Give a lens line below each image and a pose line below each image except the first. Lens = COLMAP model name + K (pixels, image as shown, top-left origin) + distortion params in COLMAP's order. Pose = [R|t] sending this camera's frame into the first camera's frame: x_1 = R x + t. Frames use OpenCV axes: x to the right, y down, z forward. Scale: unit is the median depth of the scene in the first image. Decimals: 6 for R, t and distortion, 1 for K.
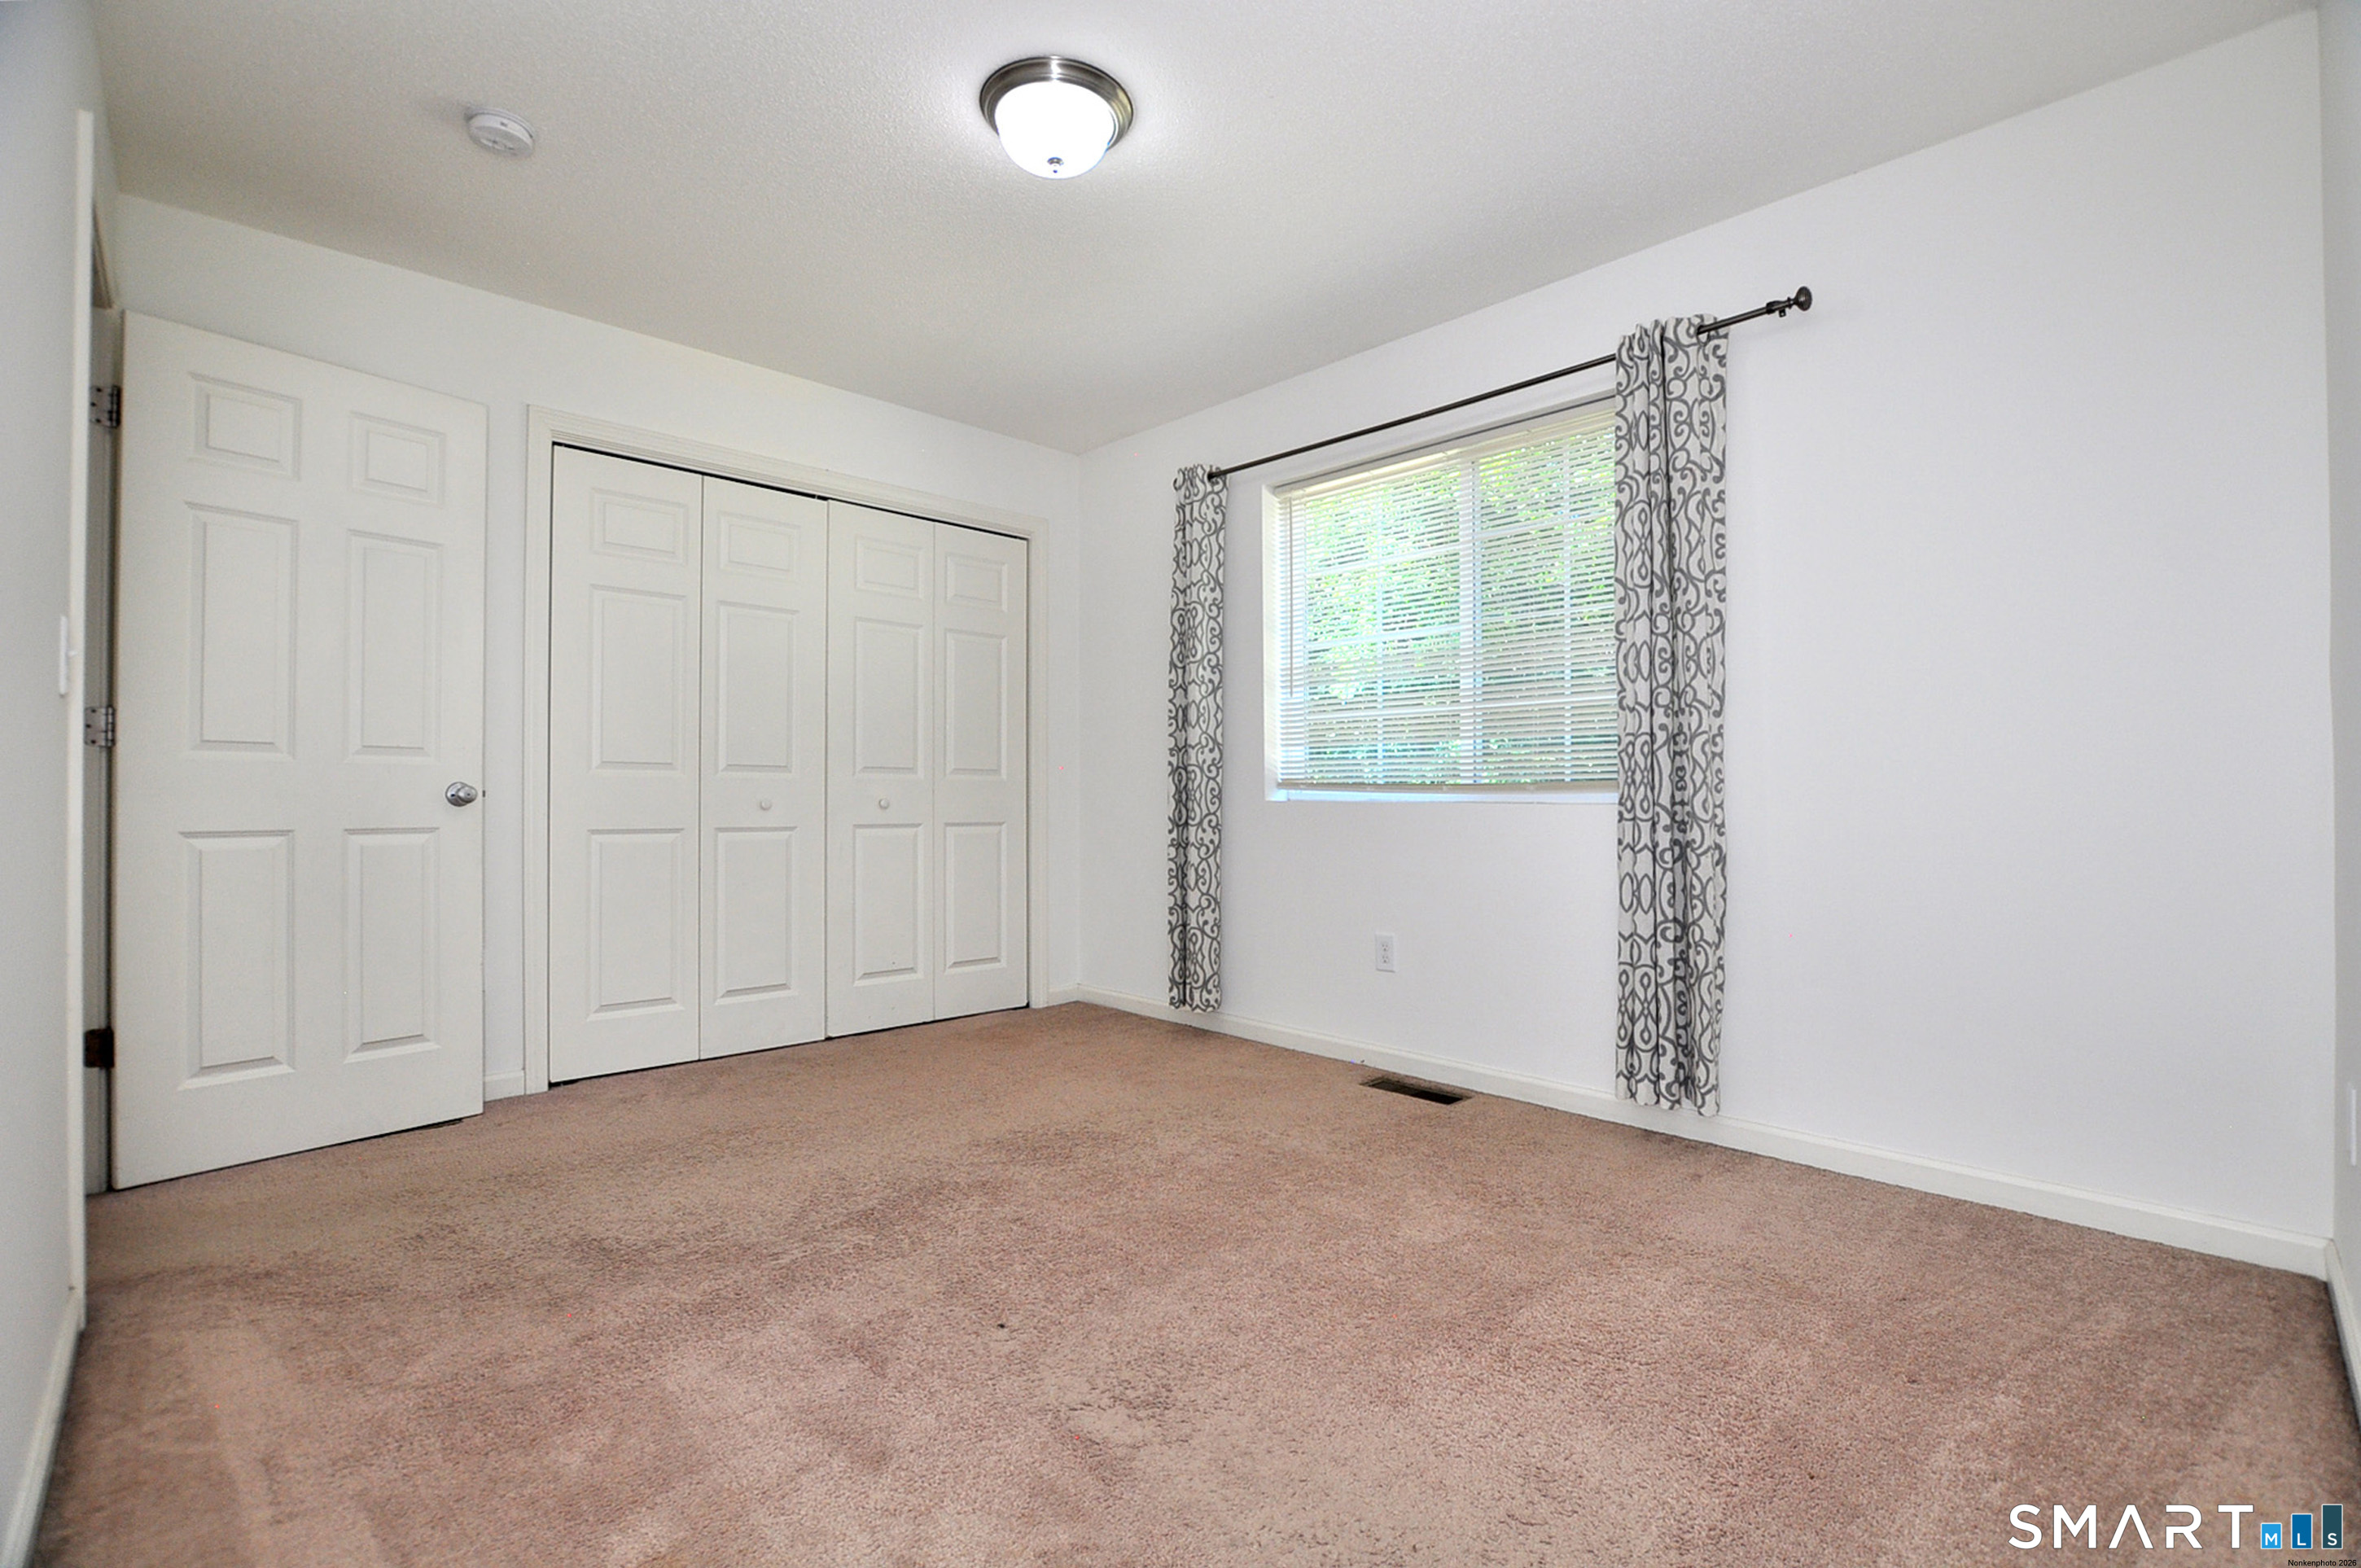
lens RADIAL K [[1060.7, 0, 1191.2], [0, 1060.7, 803.5], [0, 0, 1]] dist [-0.027296, 0.000390]
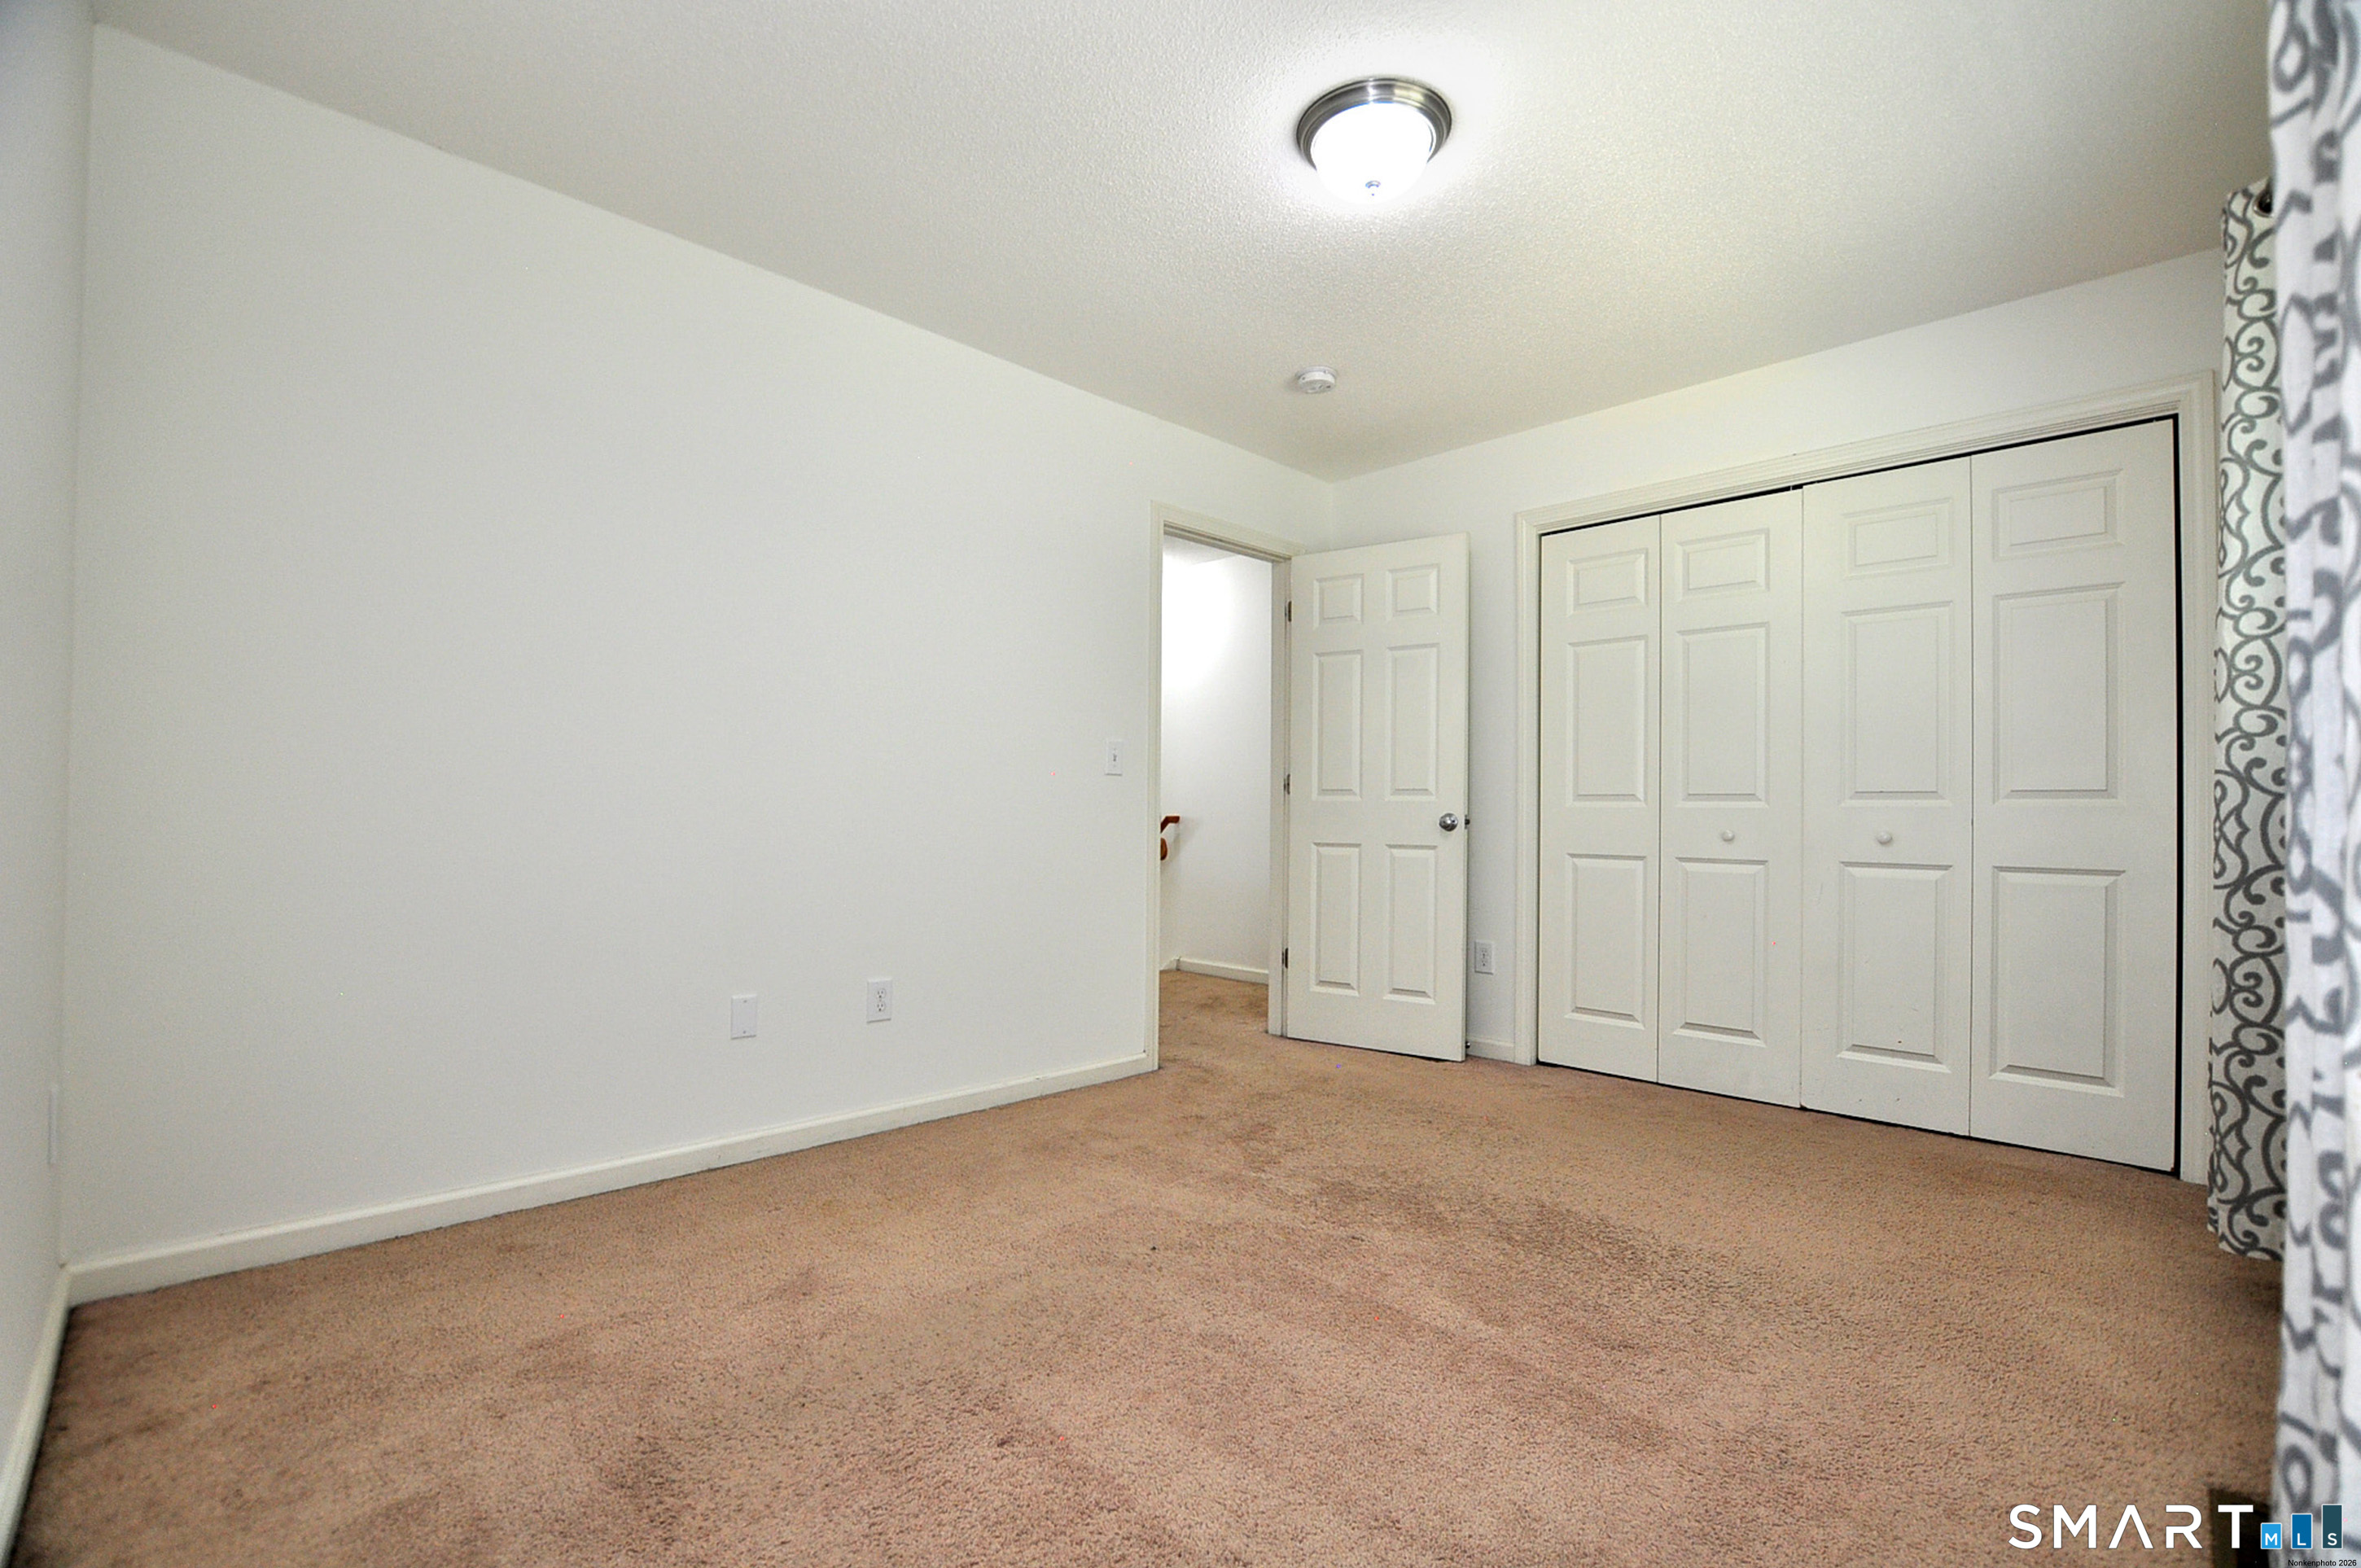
lens RADIAL K [[1060.7, 0, 1191.2], [0, 1060.7, 803.5], [0, 0, 1]] dist [-0.027296, 0.000390]
pose [[0.001623, -0.015955, -0.999871, 0.686728], [-0.017585, 0.999718, -0.015981, -0.005137], [0.999844, 0.017608, 0.001342, 0.662661]]
